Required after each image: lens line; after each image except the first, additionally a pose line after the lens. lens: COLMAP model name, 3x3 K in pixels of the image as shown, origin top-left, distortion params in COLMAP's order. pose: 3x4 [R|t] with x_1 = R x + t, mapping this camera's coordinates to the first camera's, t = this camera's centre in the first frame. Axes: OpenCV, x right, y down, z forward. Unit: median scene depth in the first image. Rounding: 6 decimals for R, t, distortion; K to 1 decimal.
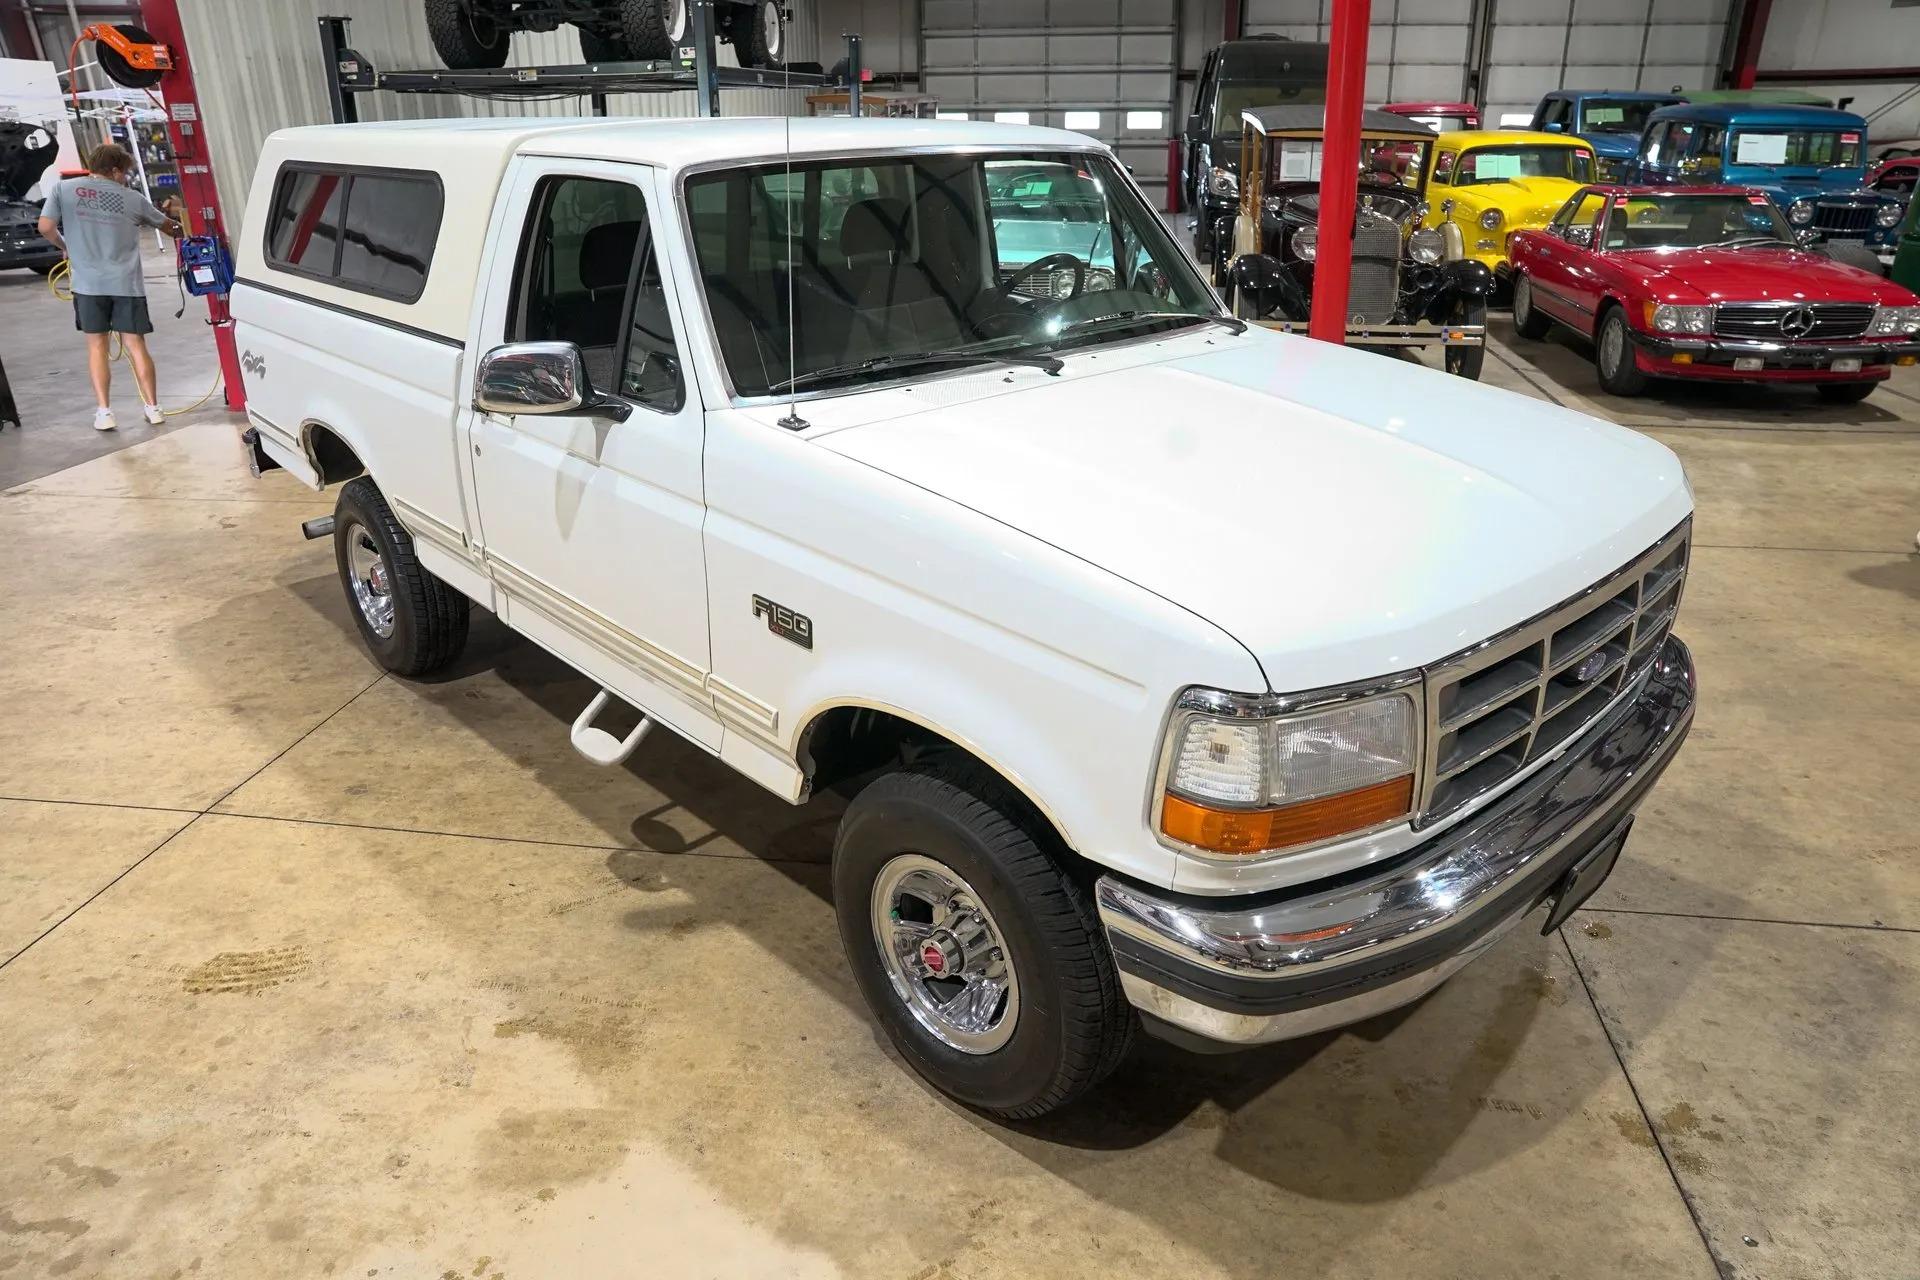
lens RADIAL K [[1315.1, 0, 964.5], [0, 1315.1, 637.3], [0, 0, 1]] dist [-0.139015, 0.109116]
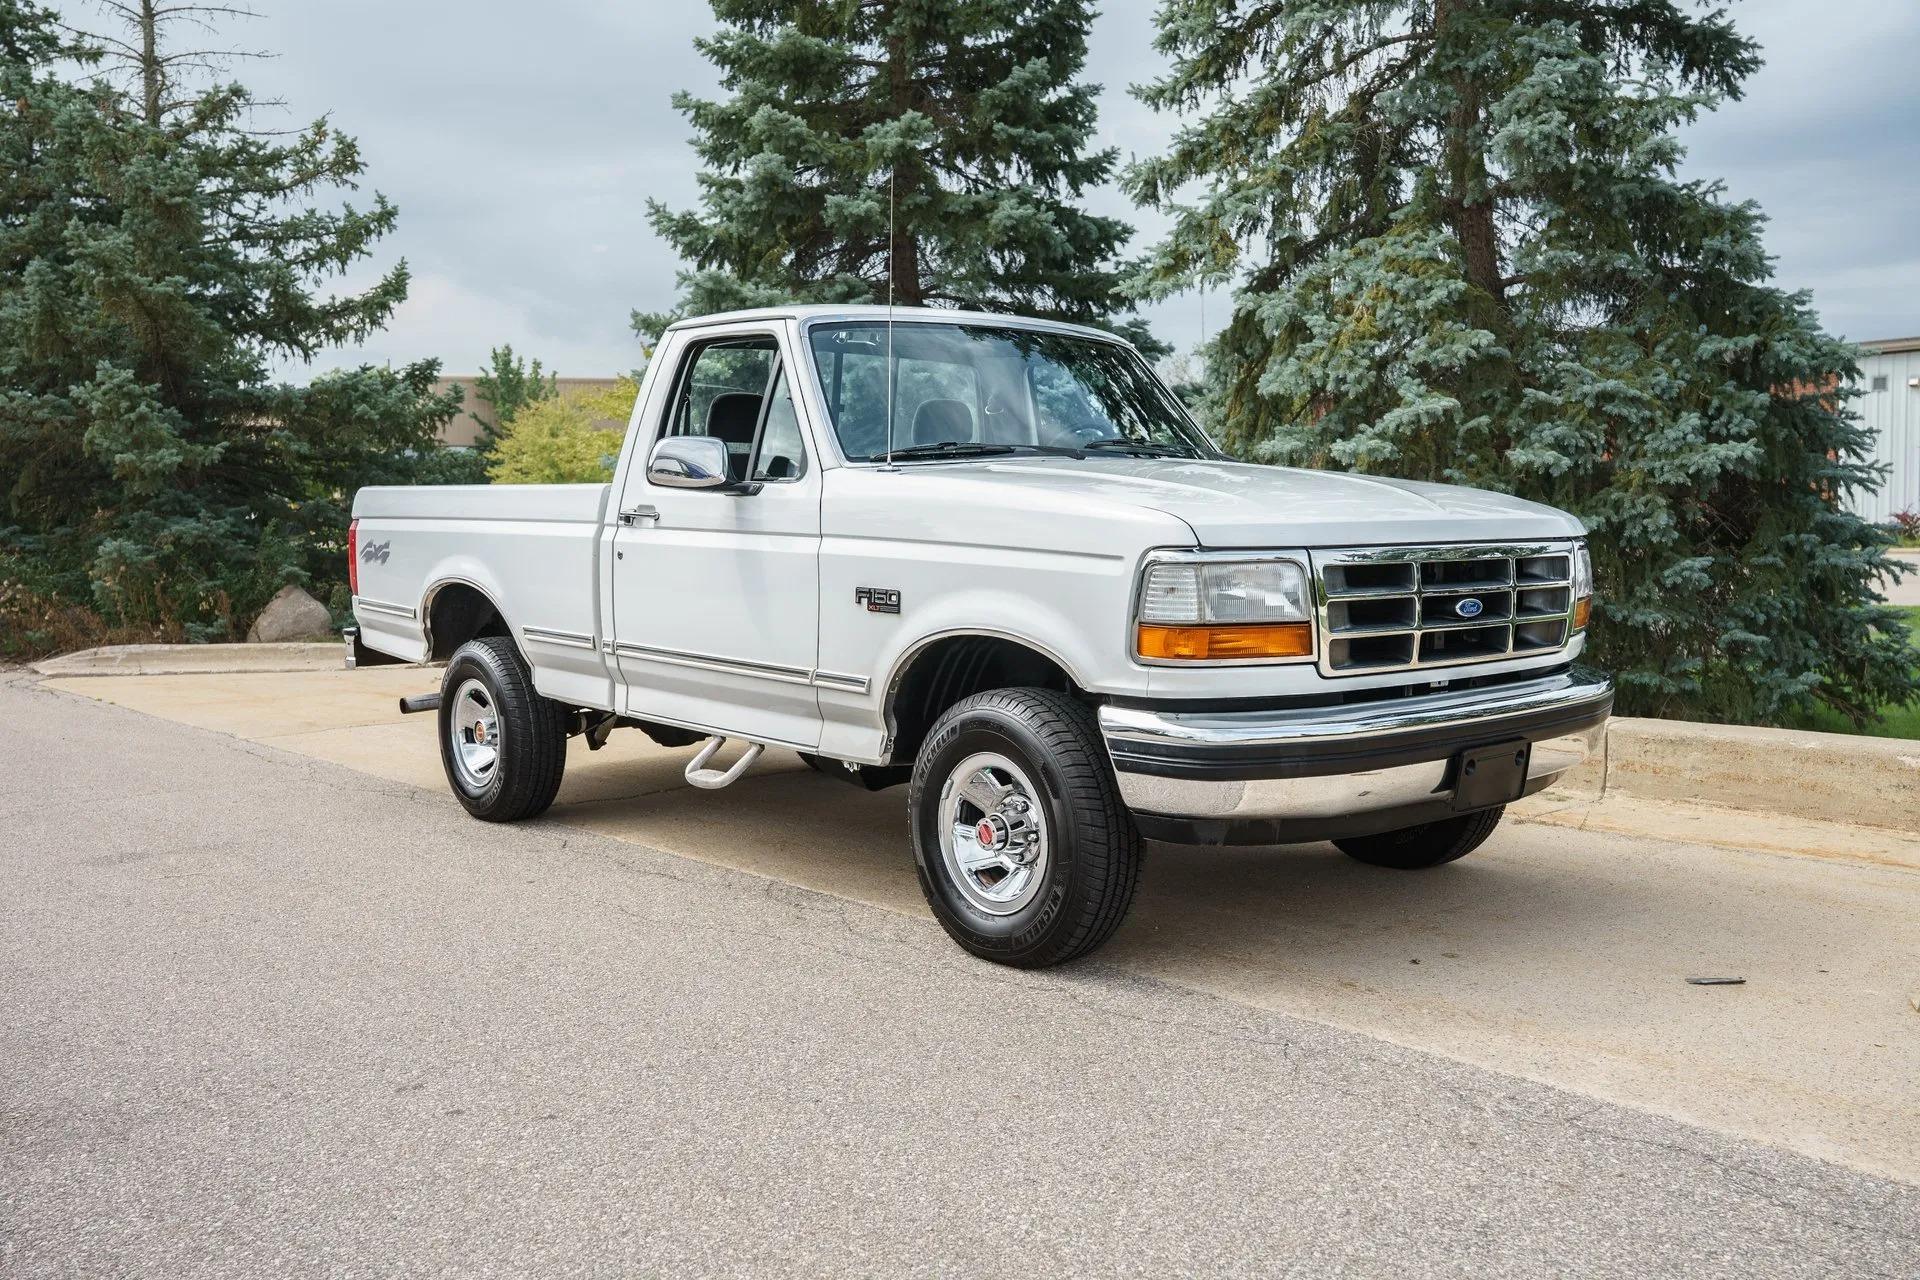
lens RADIAL K [[1721.5, 0, 961.3], [0, 1721.5, 635.1], [0, 0, 1]] dist [0.000468, 0.005850]
pose [[0.999046, -0.001534, -0.043655, 0.022840], [-0.012325, 0.948880, -0.315395, 0.489100], [0.041907, 0.315632, 0.947956, -0.579417]]
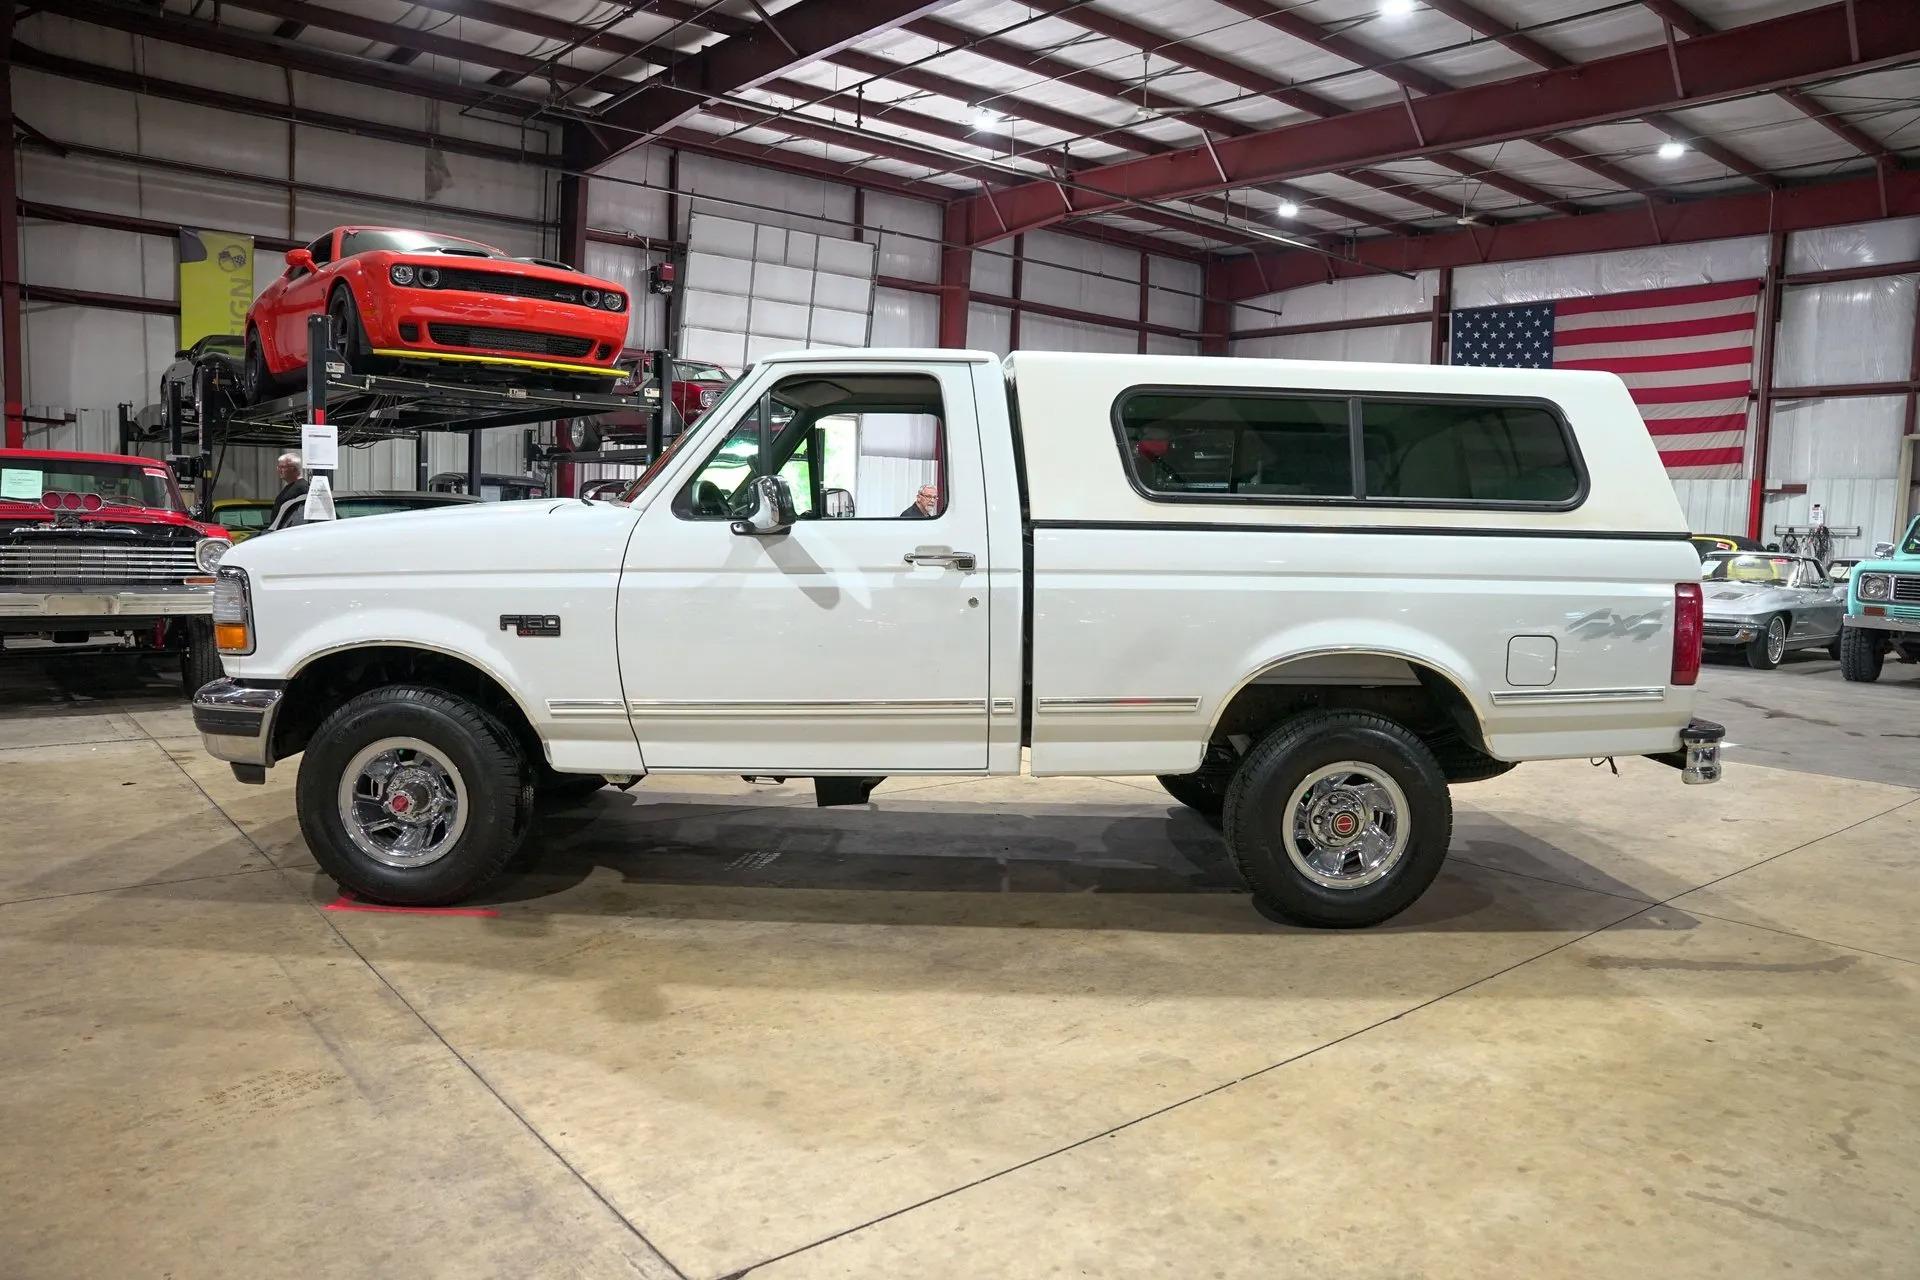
lens RADIAL K [[1315.1, 0, 969.2], [0, 1315.1, 637.0], [0, 0, 1]] dist [-0.139015, 0.109116]
pose [[-0.669806, 0.056428, -0.740389, 0.993782], [-0.305680, 0.887743, 0.344197, -0.736136], [0.676698, 0.456867, -0.577367, 2.258088]]
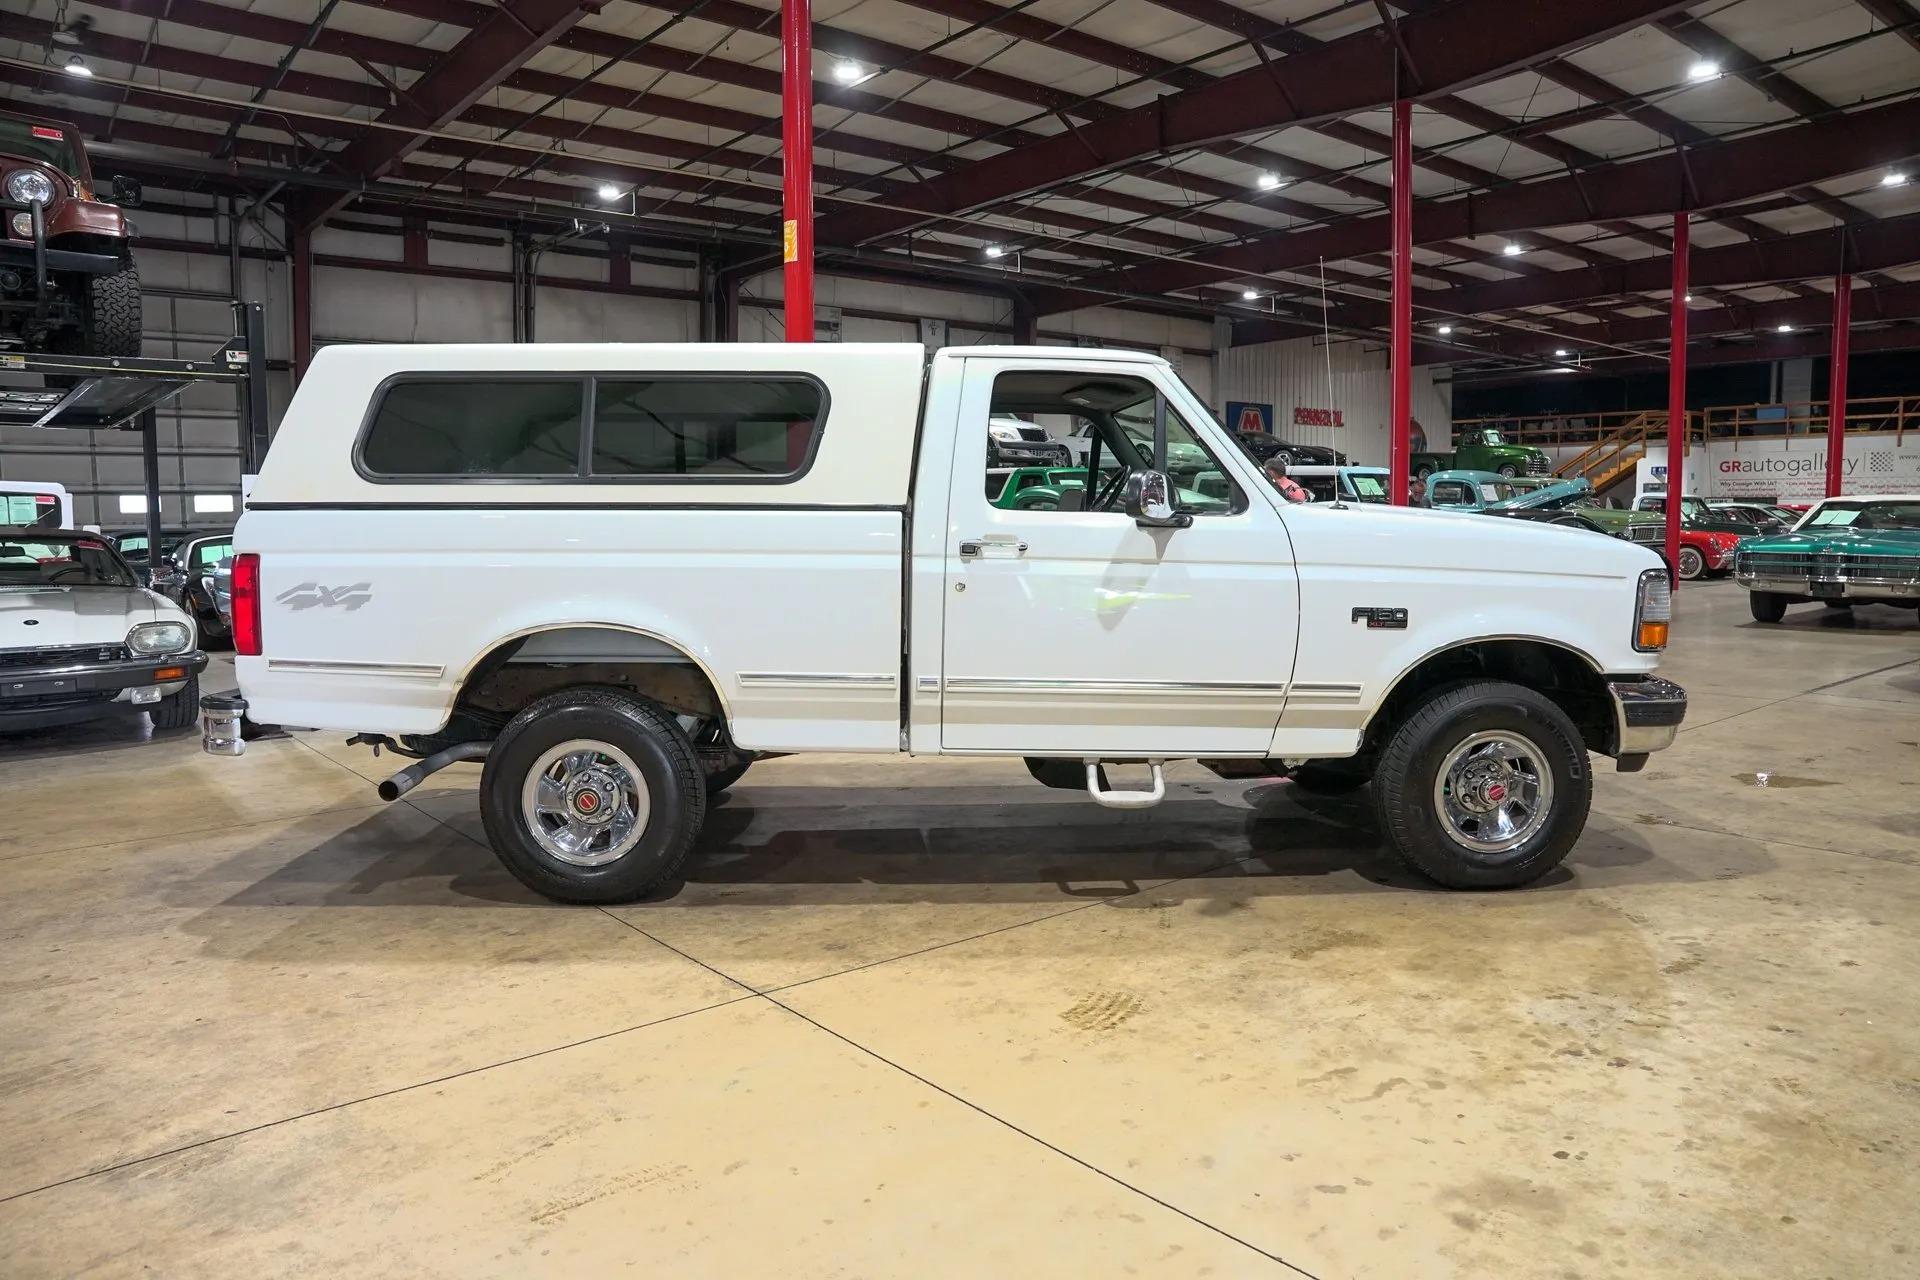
lens RADIAL K [[1315.1, 0, 962.8], [0, 1315.1, 639.9], [0, 0, 1]] dist [-0.139015, 0.109116]
pose [[0.667410, -0.064890, 0.741858, -1.404120], [0.284309, 0.942940, -0.173299, 0.121423], [-0.688282, 0.326579, 0.647776, 0.259389]]
